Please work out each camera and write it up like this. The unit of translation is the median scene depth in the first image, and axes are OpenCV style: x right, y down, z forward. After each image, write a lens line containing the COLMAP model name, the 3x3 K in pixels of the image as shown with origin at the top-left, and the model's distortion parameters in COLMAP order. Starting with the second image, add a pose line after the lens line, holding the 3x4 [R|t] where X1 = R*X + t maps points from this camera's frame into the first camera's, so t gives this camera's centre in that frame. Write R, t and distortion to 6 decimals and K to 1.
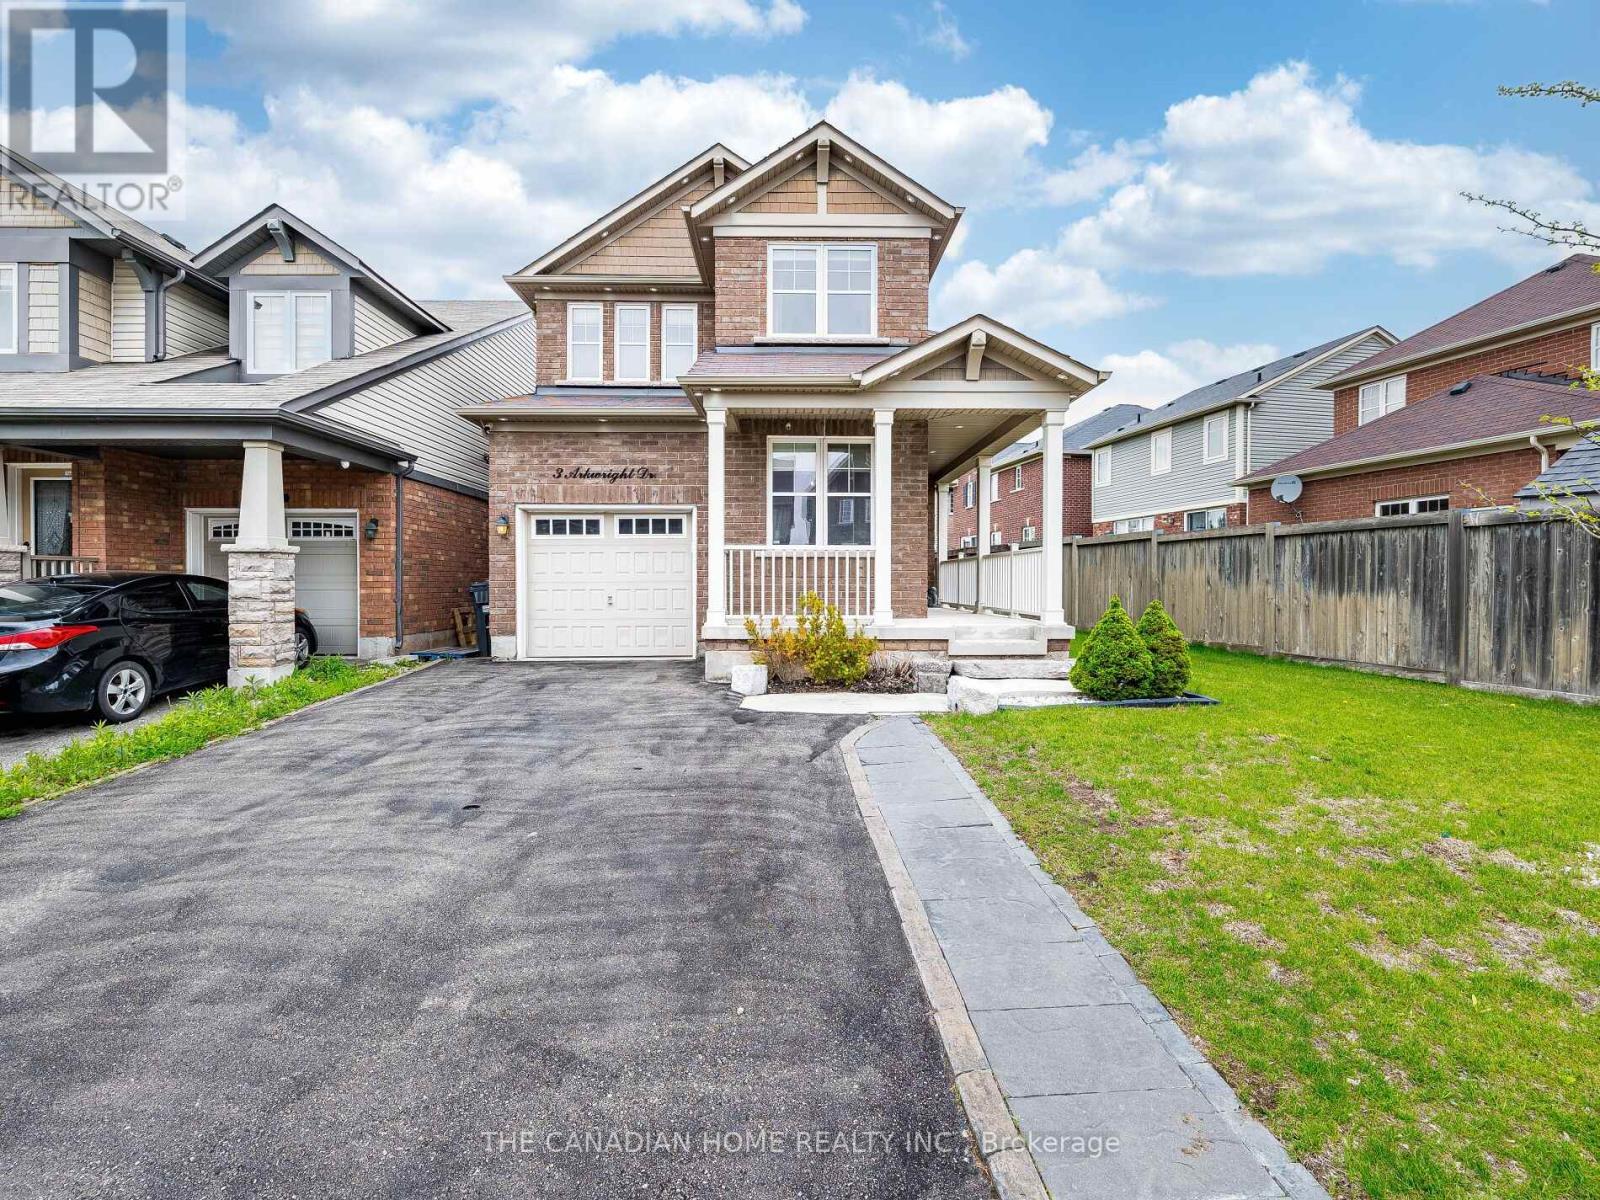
lens RADIAL K [[750.2, 0, 788.3], [0, 750.2, 601.0], [0, 0, 1]] dist [-0.006292, -0.001260]
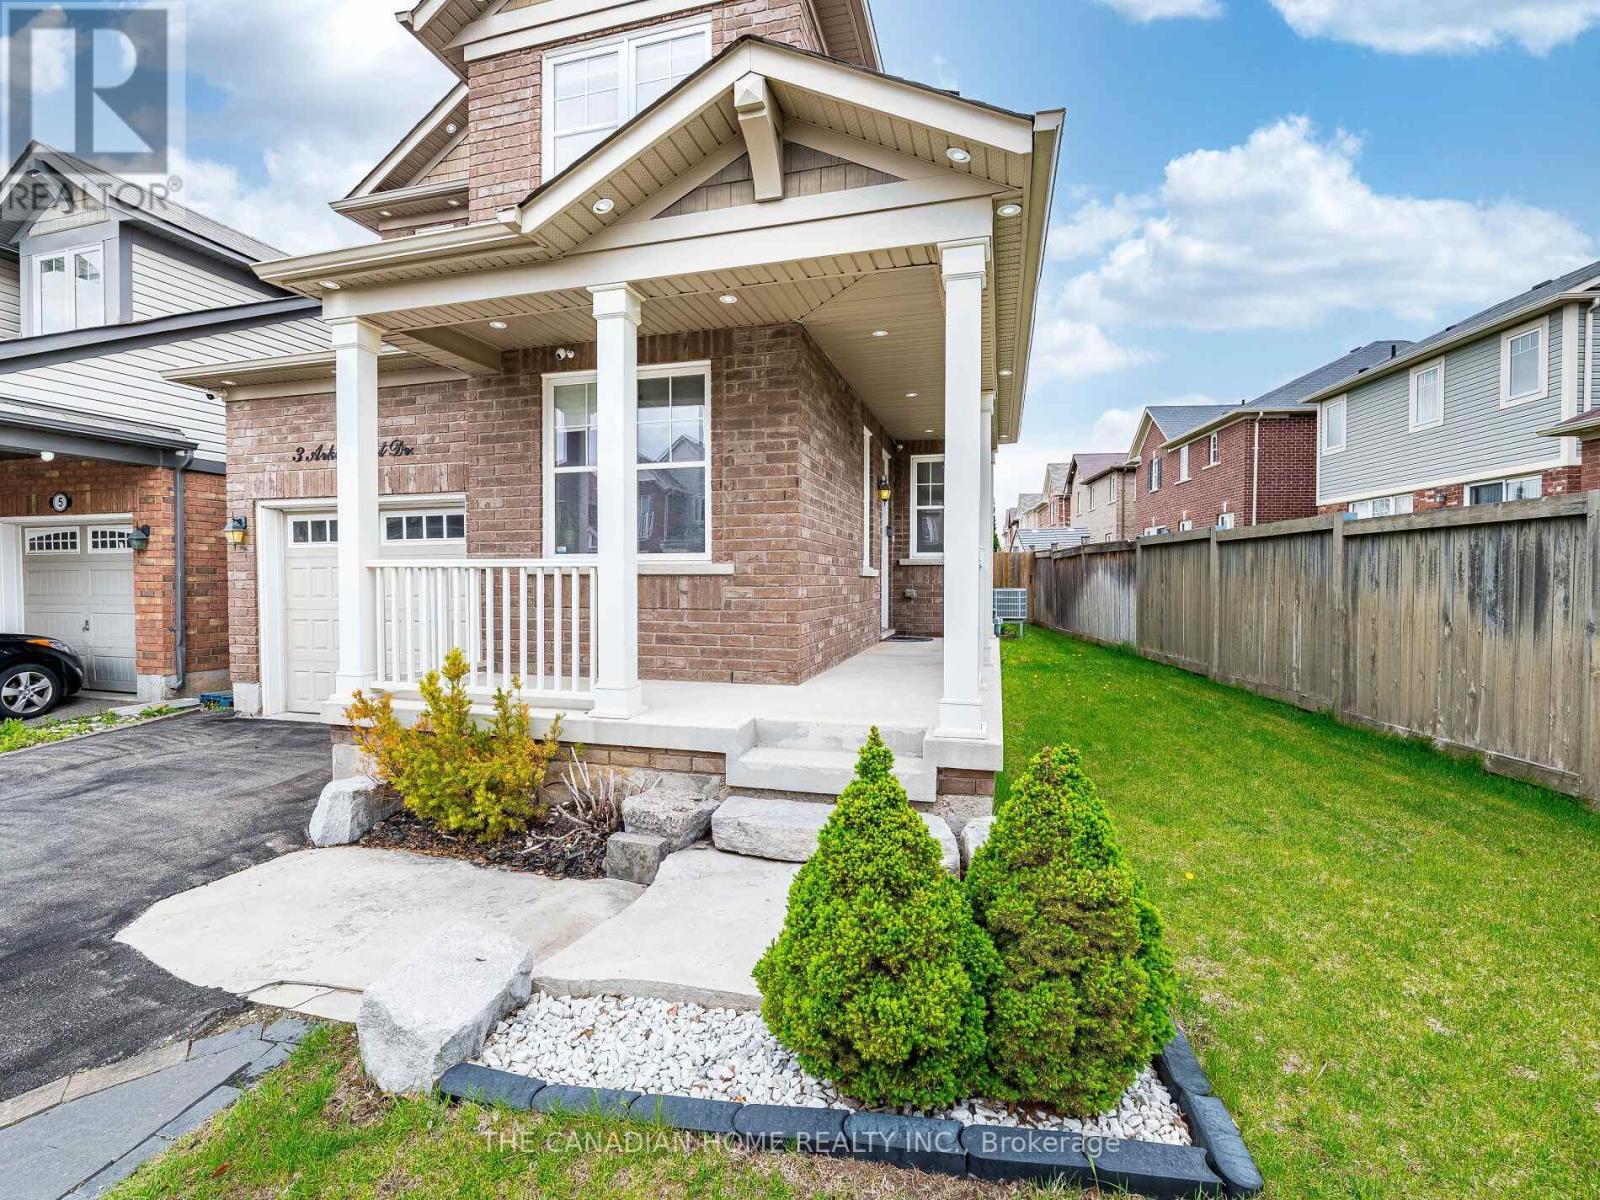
lens RADIAL K [[724.1, 0, 800.0], [0, 724.1, 600.0], [0, 0, 1]] dist [-0.008060, 0.000851]
pose [[0.956647, 0.008796, -0.291115, 0.327028], [-0.006289, 0.999935, 0.009545, -0.042680], [0.291180, -0.007300, 0.956640, 0.475840]]
